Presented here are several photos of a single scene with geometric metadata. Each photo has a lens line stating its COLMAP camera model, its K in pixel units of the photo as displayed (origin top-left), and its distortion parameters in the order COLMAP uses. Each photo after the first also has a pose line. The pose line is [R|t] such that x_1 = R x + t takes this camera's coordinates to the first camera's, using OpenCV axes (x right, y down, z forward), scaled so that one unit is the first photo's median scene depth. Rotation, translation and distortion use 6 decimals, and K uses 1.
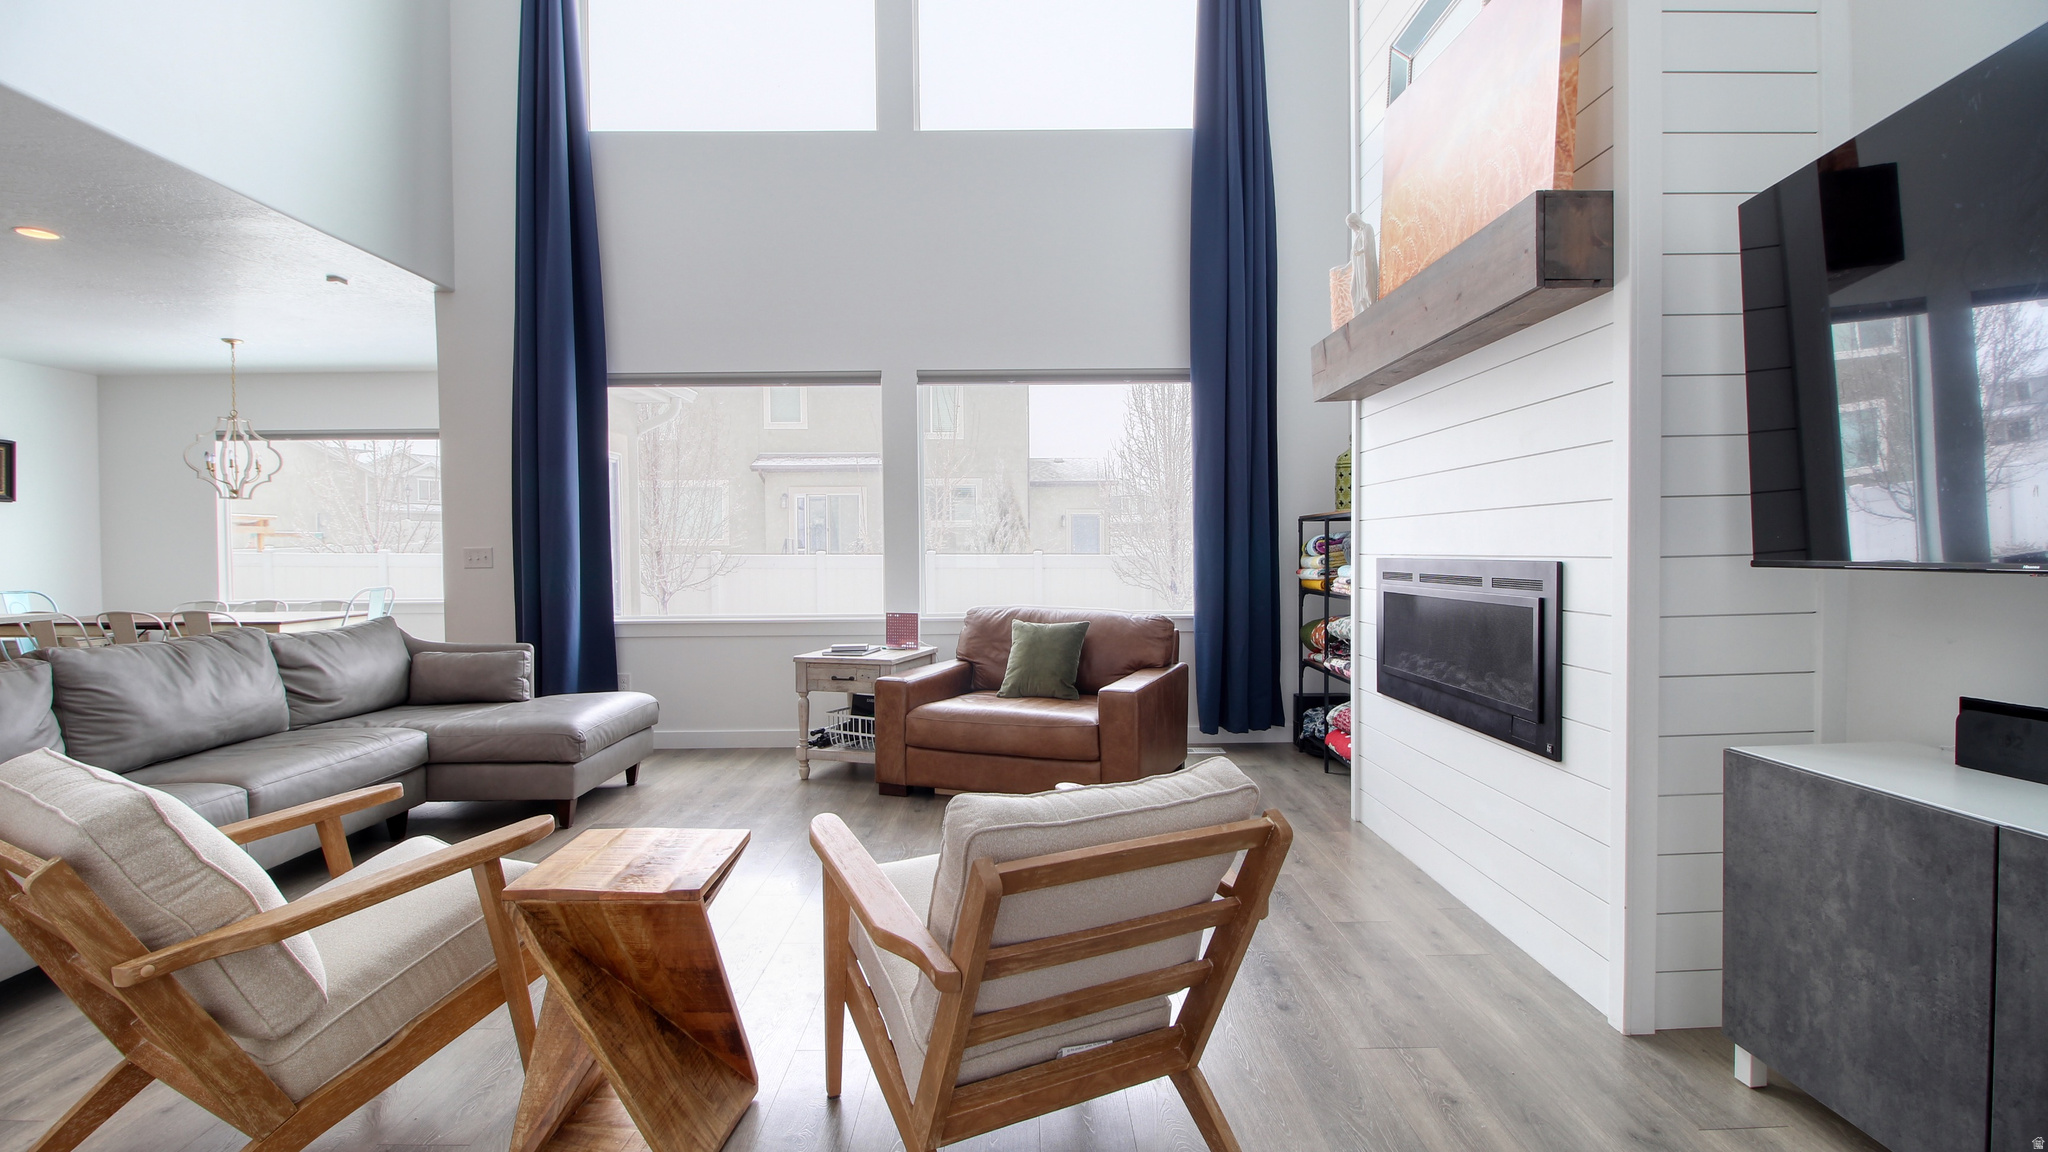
lens RADIAL K [[935.3, 0, 1024.4], [0, 935.3, 568.3], [0, 0, 1]] dist [-0.027227, -0.002100]
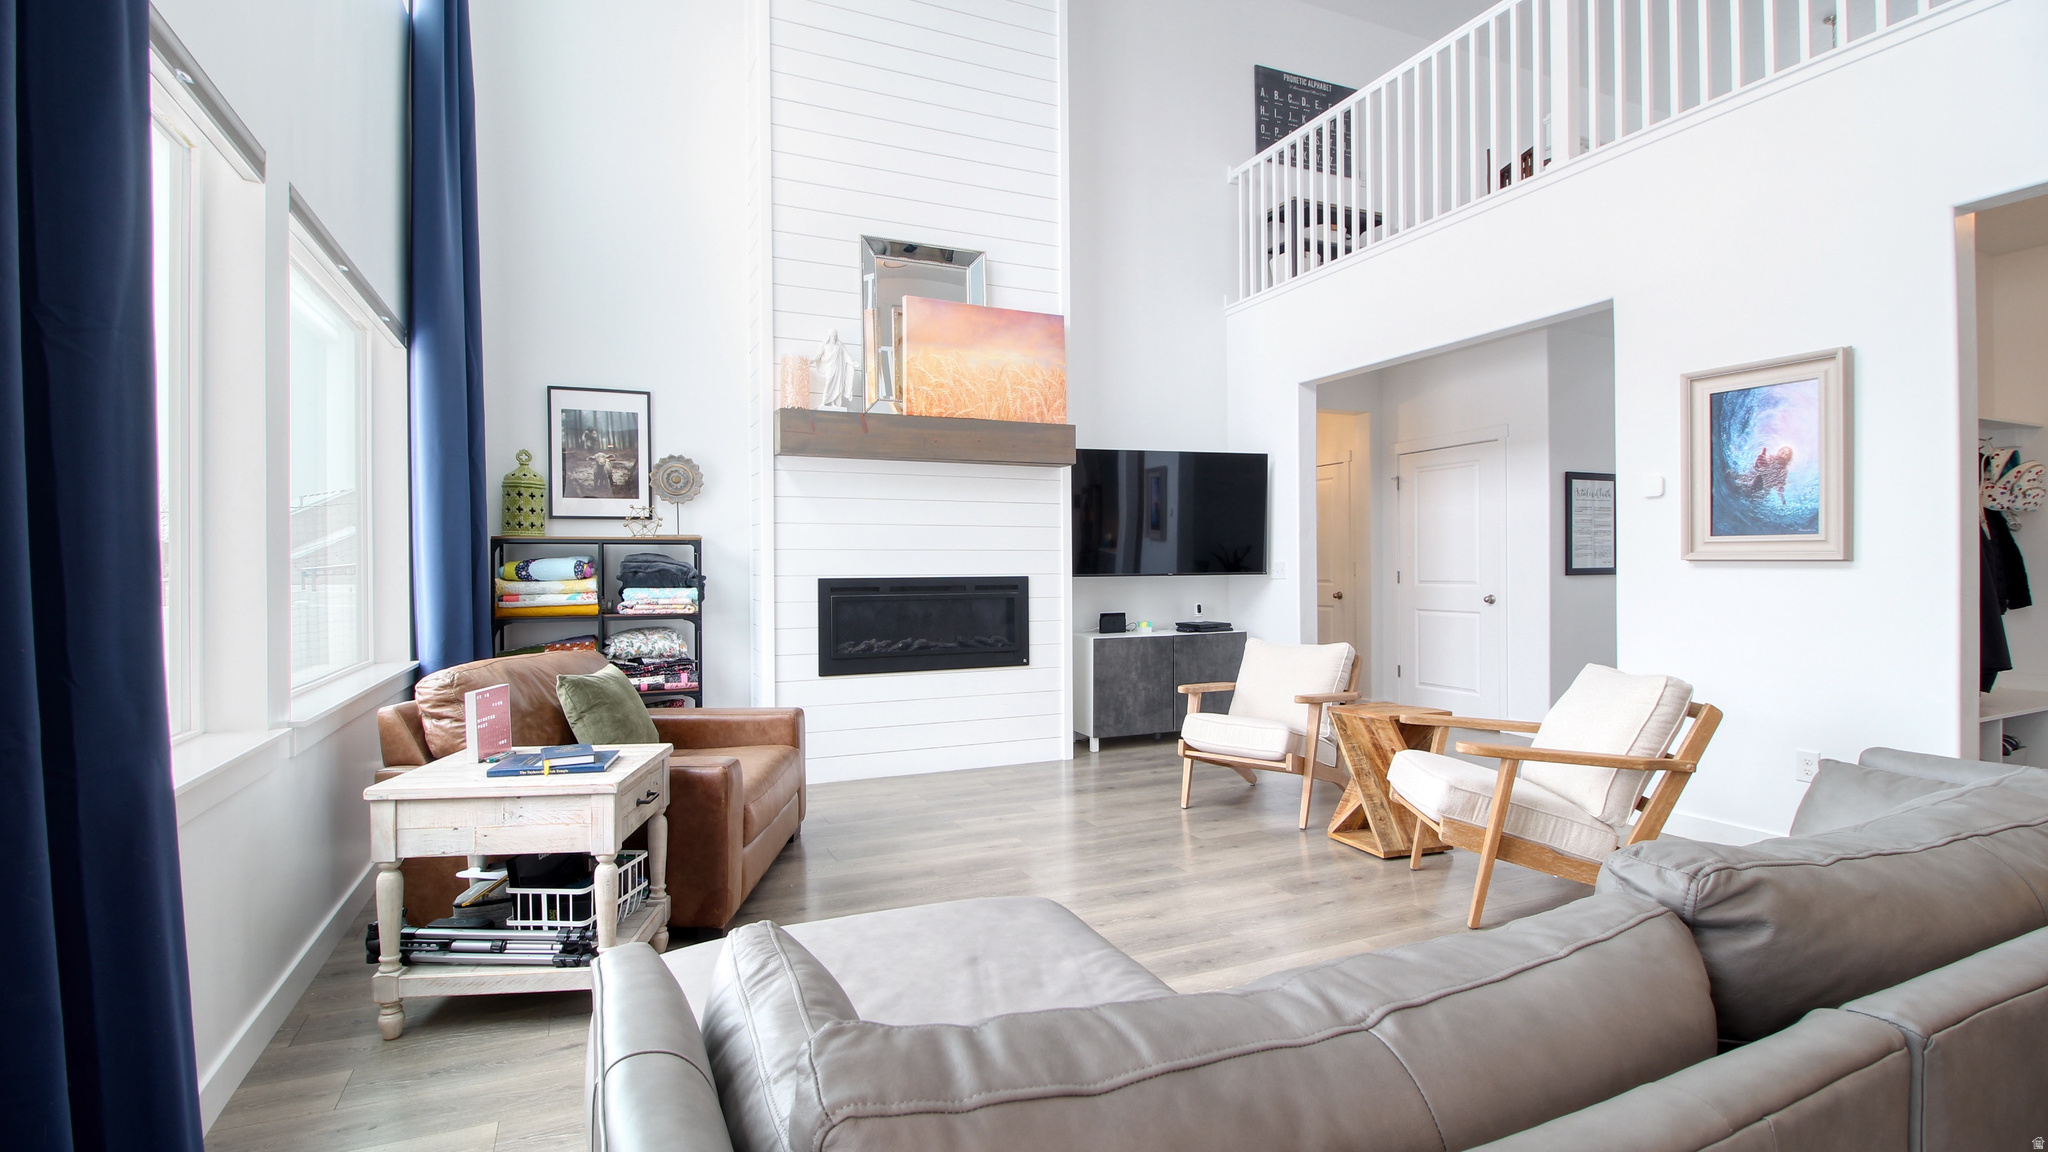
lens RADIAL K [[935.3, 0, 1022.6], [0, 935.3, 575.4], [0, 0, 1]] dist [-0.027227, -0.002100]
pose [[-0.404489, -0.002680, 0.914539, -2.097894], [0.025627, 0.999570, 0.014264, -0.058567], [-0.914184, 0.029206, -0.404246, 2.717502]]
